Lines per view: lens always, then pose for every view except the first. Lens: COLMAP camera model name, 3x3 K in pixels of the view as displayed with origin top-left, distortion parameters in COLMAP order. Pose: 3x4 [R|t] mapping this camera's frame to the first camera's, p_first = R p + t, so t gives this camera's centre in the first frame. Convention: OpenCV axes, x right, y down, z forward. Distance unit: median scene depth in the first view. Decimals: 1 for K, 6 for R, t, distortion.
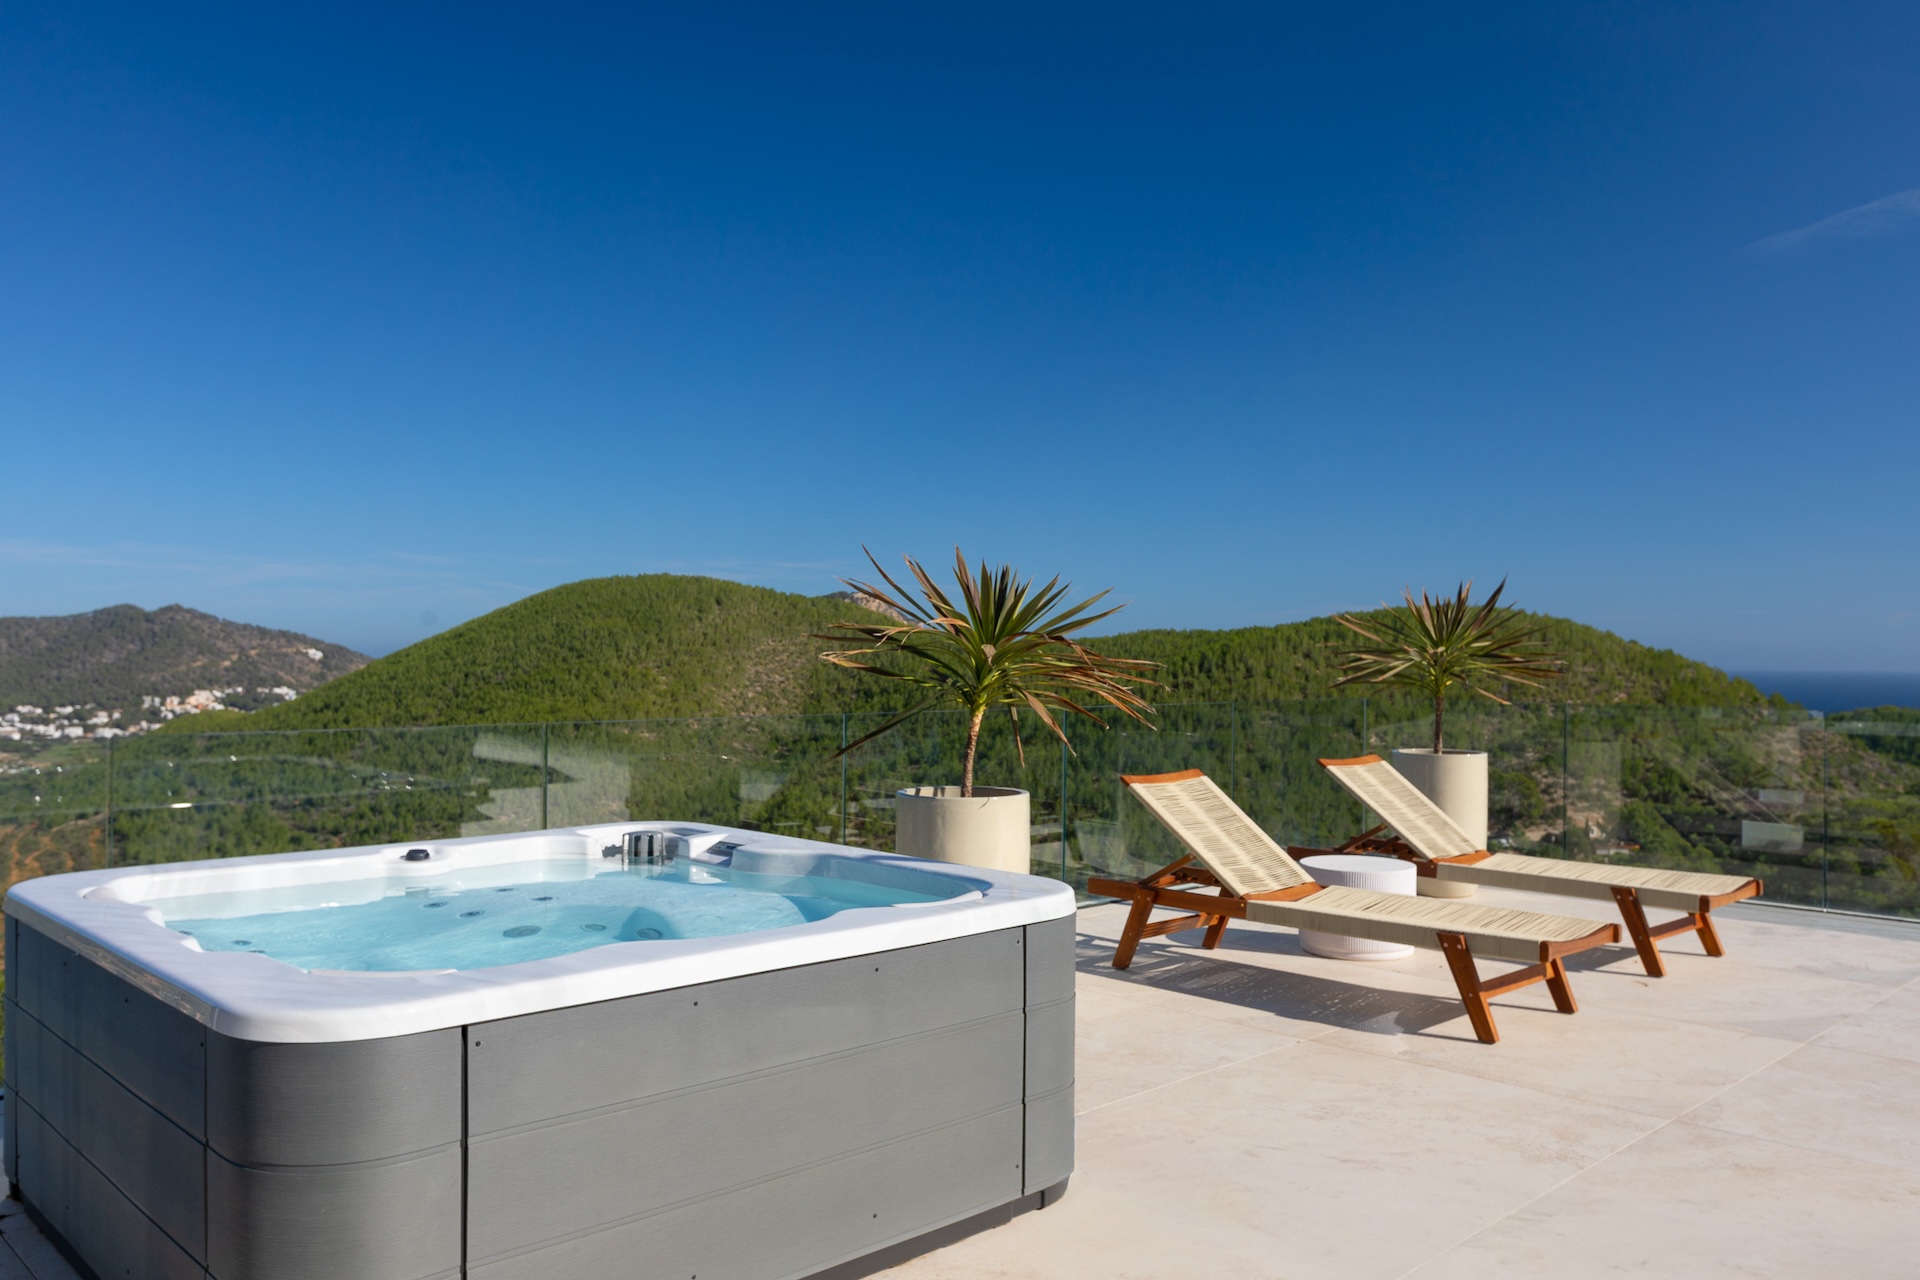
lens RADIAL K [[1464.9, 0, 960.0], [0, 1464.9, 640.0], [0, 0, 1]] dist [0.005097, 0.001433]
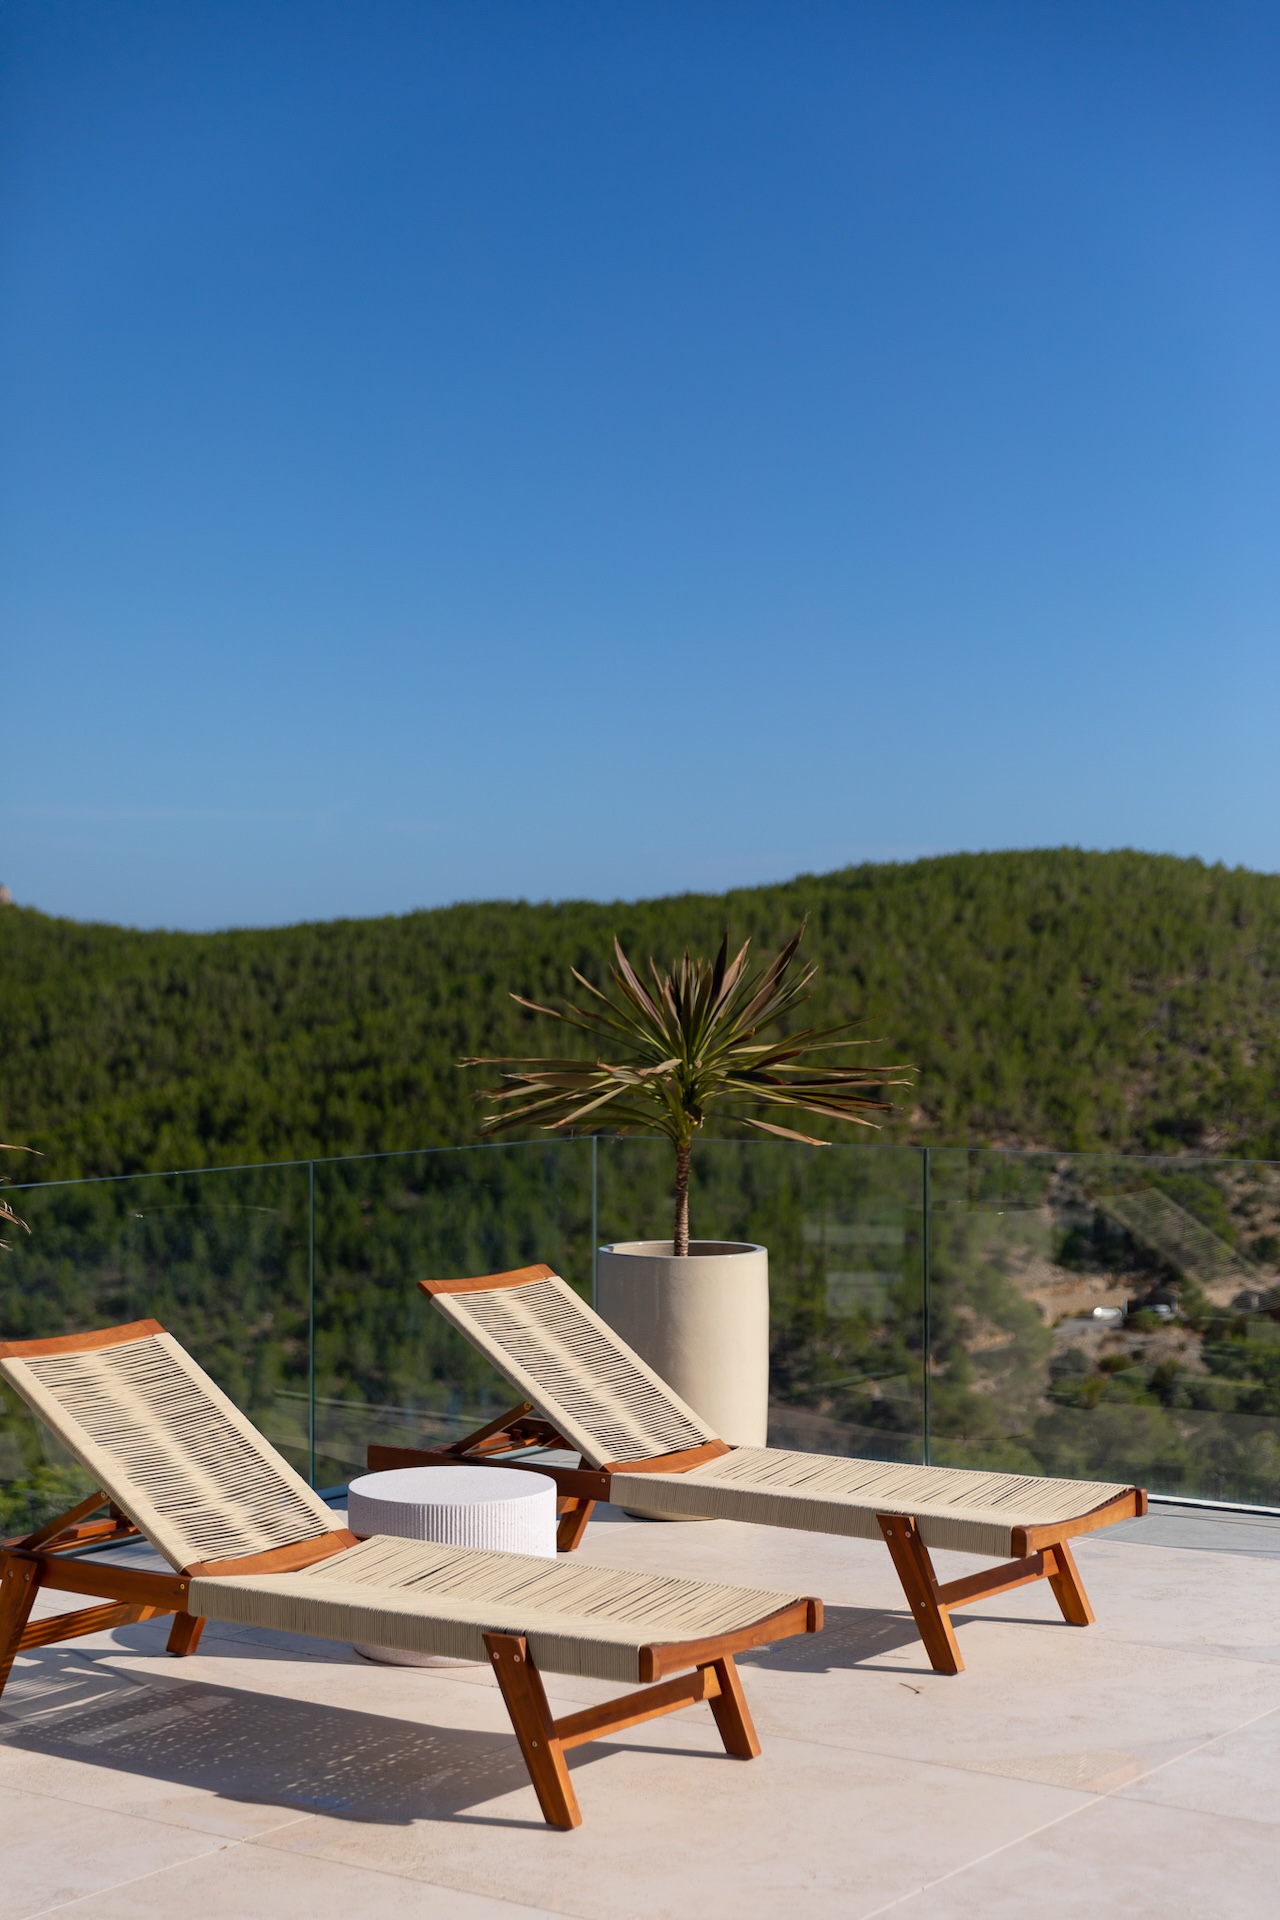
lens RADIAL K [[3008.9, 0, 640.0], [0, 3008.9, 960.0], [0, 0, 1]] dist [0.008072, 0.069907]
pose [[0.983755, -0.009855, 0.179244, 0.116423], [0.007464, 0.999874, 0.014006, -0.046152], [-0.179359, -0.012441, 0.983705, -0.085433]]
